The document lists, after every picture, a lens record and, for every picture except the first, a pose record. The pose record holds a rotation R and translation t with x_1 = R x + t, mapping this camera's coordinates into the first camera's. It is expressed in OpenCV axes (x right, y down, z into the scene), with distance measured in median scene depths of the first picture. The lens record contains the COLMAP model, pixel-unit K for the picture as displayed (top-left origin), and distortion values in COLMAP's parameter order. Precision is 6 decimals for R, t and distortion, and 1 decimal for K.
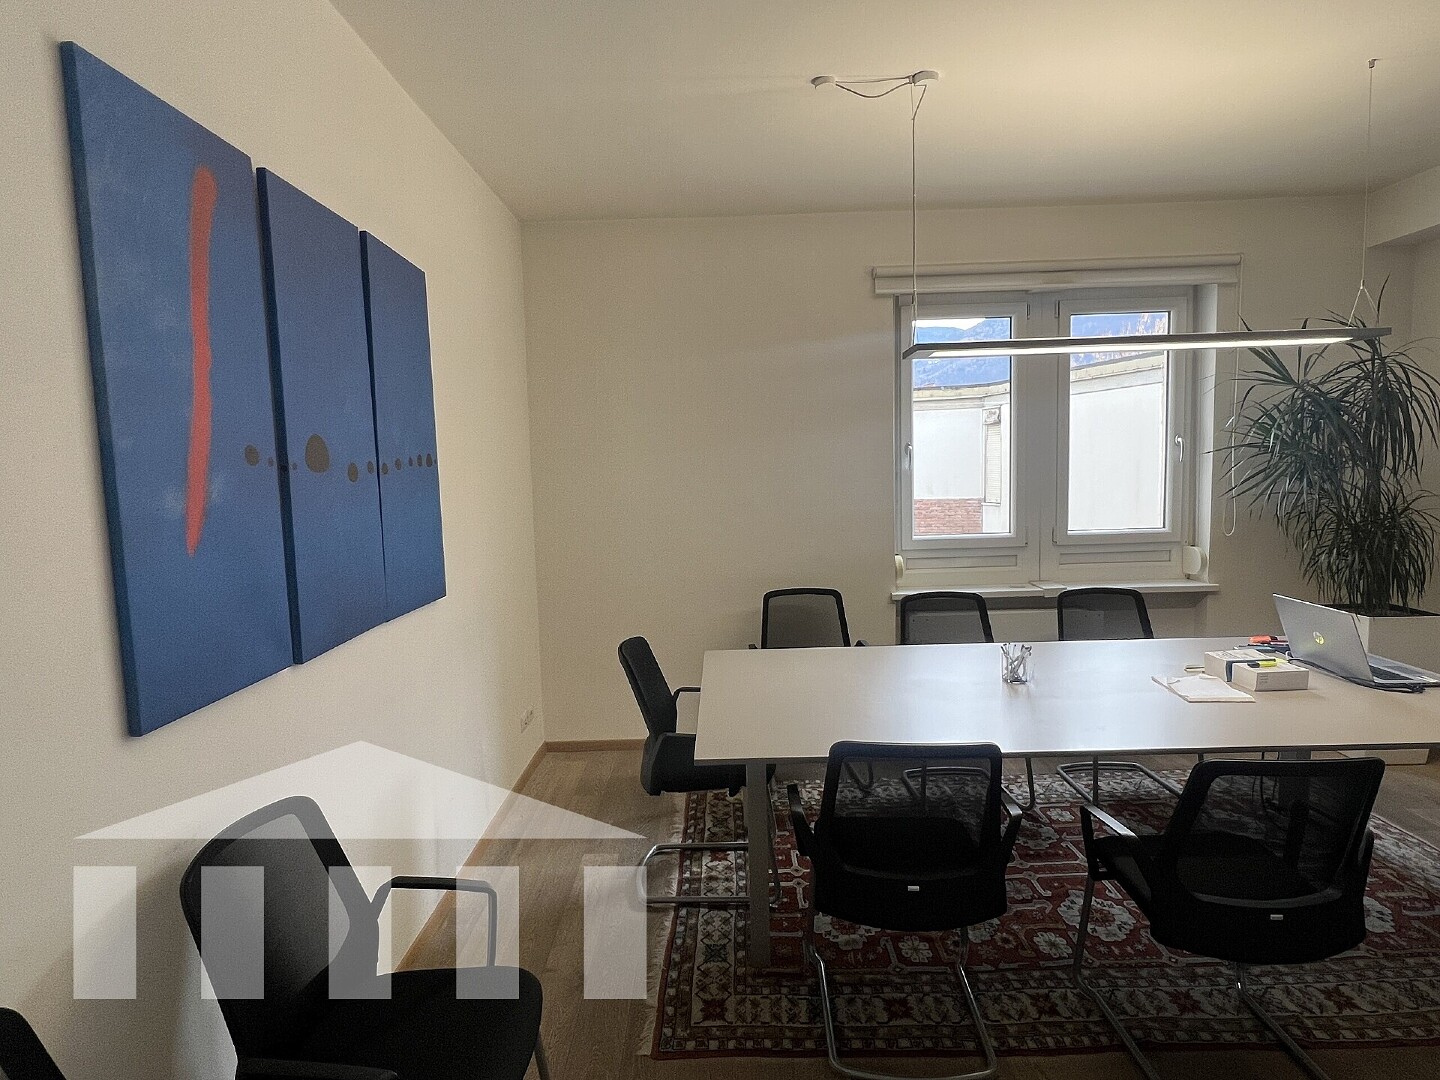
lens RADIAL K [[817.4, 0, 713.0], [0, 817.4, 538.8], [0, 0, 1]] dist [0.002300, 0.001221]
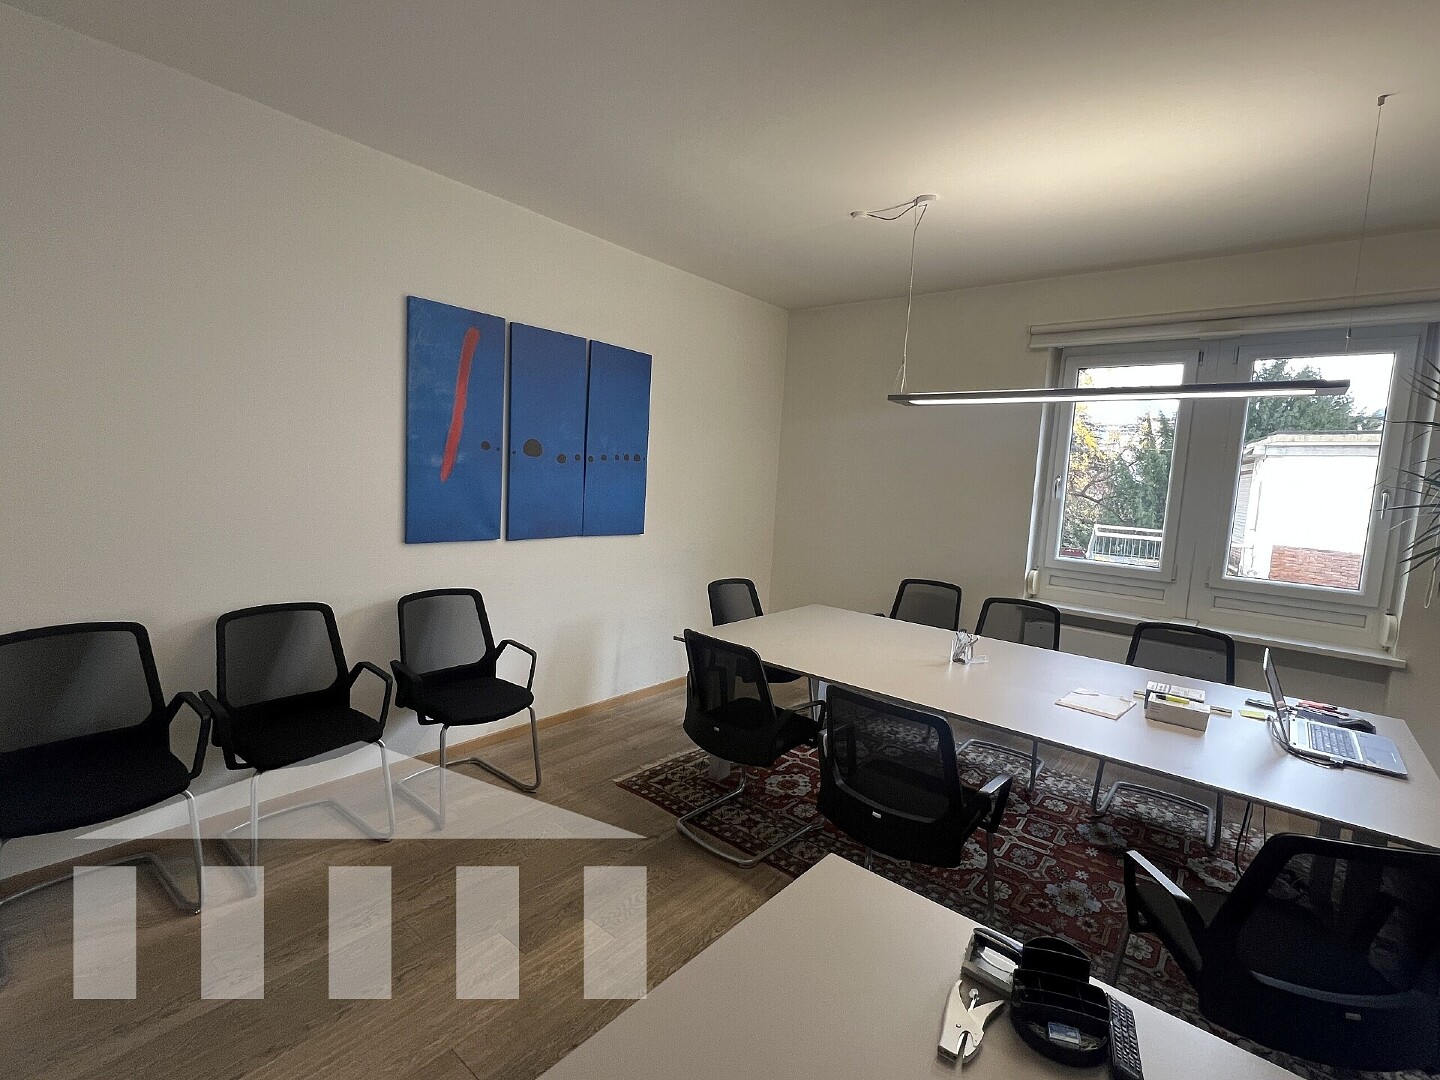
lens RADIAL K [[667.4, 0, 723.2], [0, 667.4, 536.7], [0, 0, 1]] dist [0.002185, -0.000510]
pose [[0.771487, 0.134319, -0.621905, 0.682260], [-0.137069, 0.989597, 0.043696, -0.011349], [0.621304, 0.051533, 0.781873, -0.039180]]
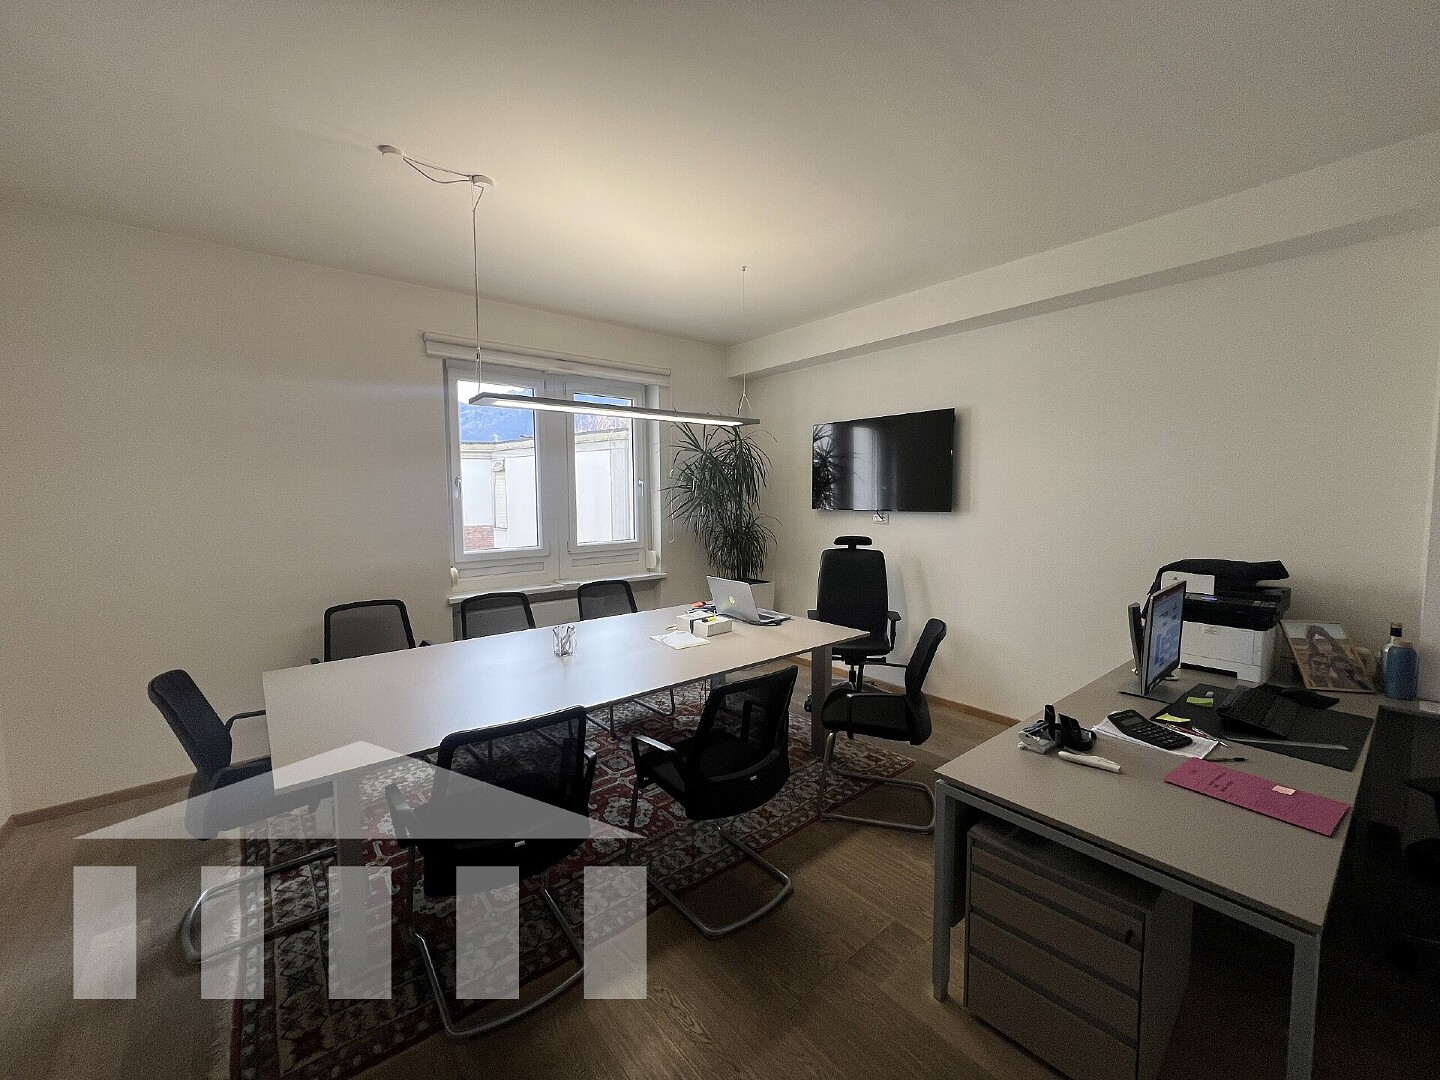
lens RADIAL K [[577.2, 0, 714.6], [0, 577.2, 533.7], [0, 0, 1]] dist [0.002534, 0.000630]
pose [[0.766536, -0.021823, 0.641831, -0.042613], [0.045759, 0.998738, -0.020693, 0.008099], [-0.640569, 0.045231, 0.766567, 0.106859]]
